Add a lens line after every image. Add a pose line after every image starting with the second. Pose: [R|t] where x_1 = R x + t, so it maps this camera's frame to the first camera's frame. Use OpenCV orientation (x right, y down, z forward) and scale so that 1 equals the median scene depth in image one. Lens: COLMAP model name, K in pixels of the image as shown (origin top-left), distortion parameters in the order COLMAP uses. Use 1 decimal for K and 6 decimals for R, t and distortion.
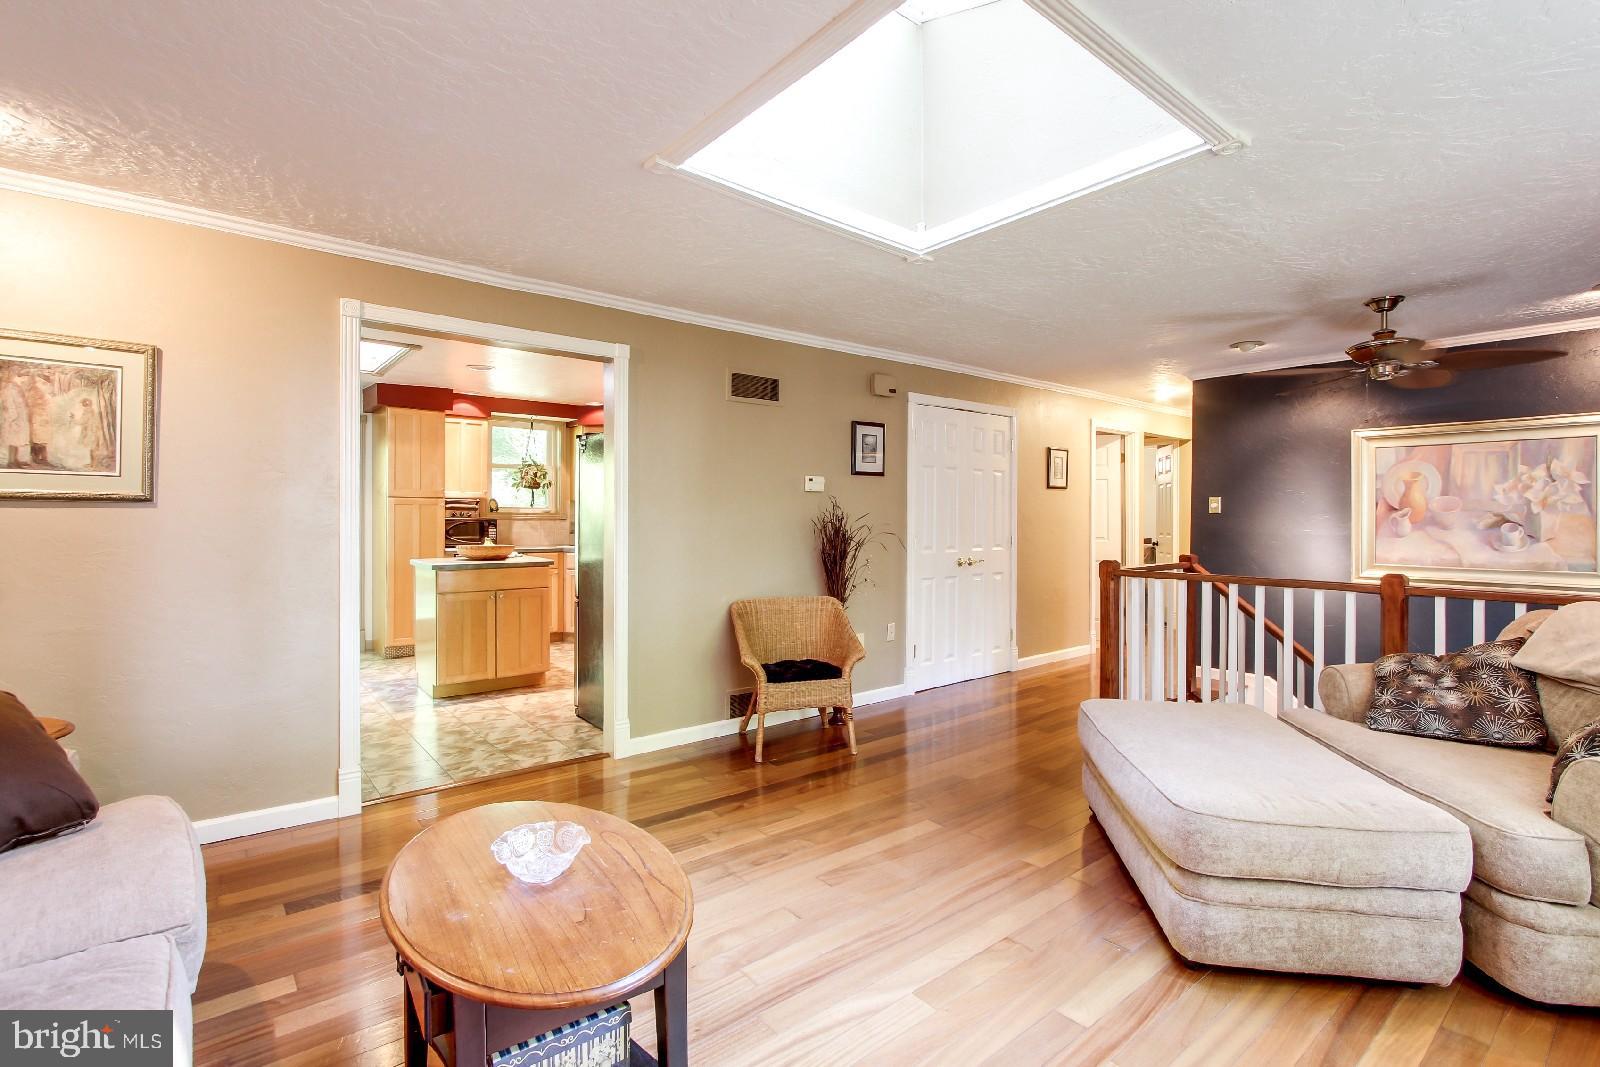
lens RADIAL K [[754.9, 0, 800.5], [0, 754.9, 519.4], [0, 0, 1]] dist [-0.017601, 0.002370]
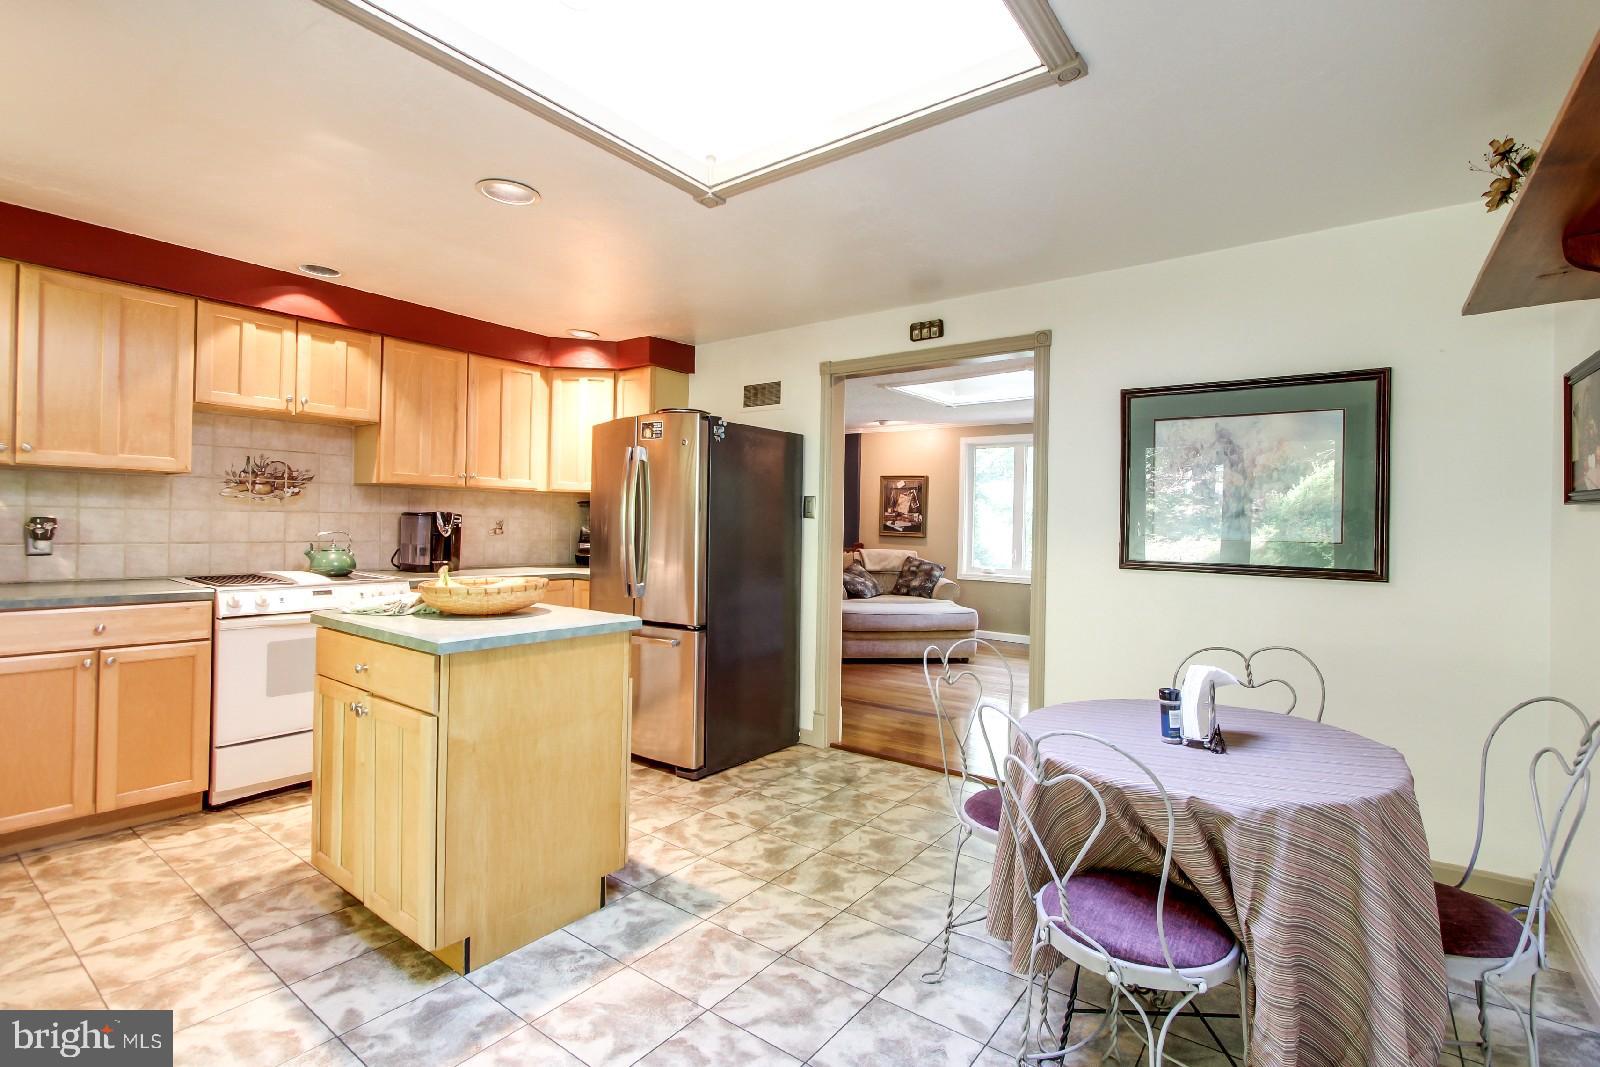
lens RADIAL K [[754.9, 0, 822.5], [0, 754.9, 519.6], [0, 0, 1]] dist [-0.017601, 0.002370]
pose [[-0.277611, -0.002615, 0.960690, -0.736410], [-0.018025, 0.999834, -0.002487, -0.005398], [-0.960524, -0.018007, -0.277613, 0.751071]]
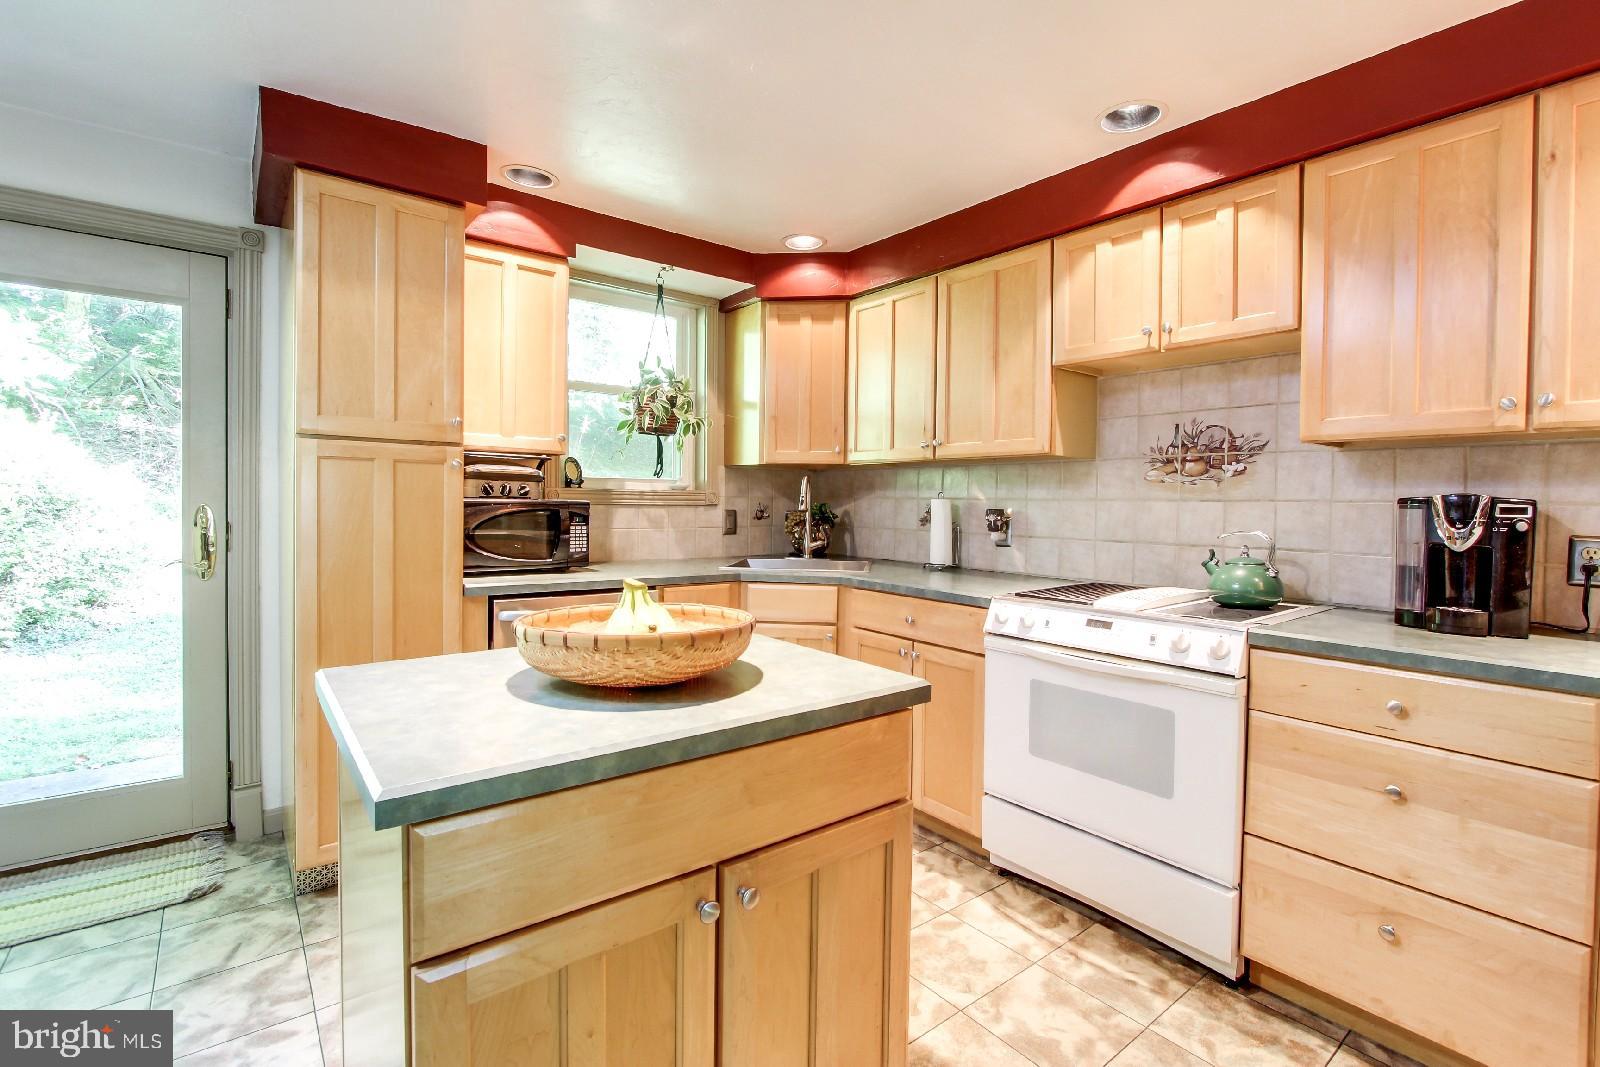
lens RADIAL K [[733.1, 0, 800.0], [0, 733.1, 518.6], [0, 0, 1]] dist [-0.017067, 0.000817]
pose [[0.999930, 0.011606, -0.002159, -0.298435], [-0.011560, 0.999730, 0.020141, -0.001473], [0.002392, -0.020114, 0.999795, 0.623976]]
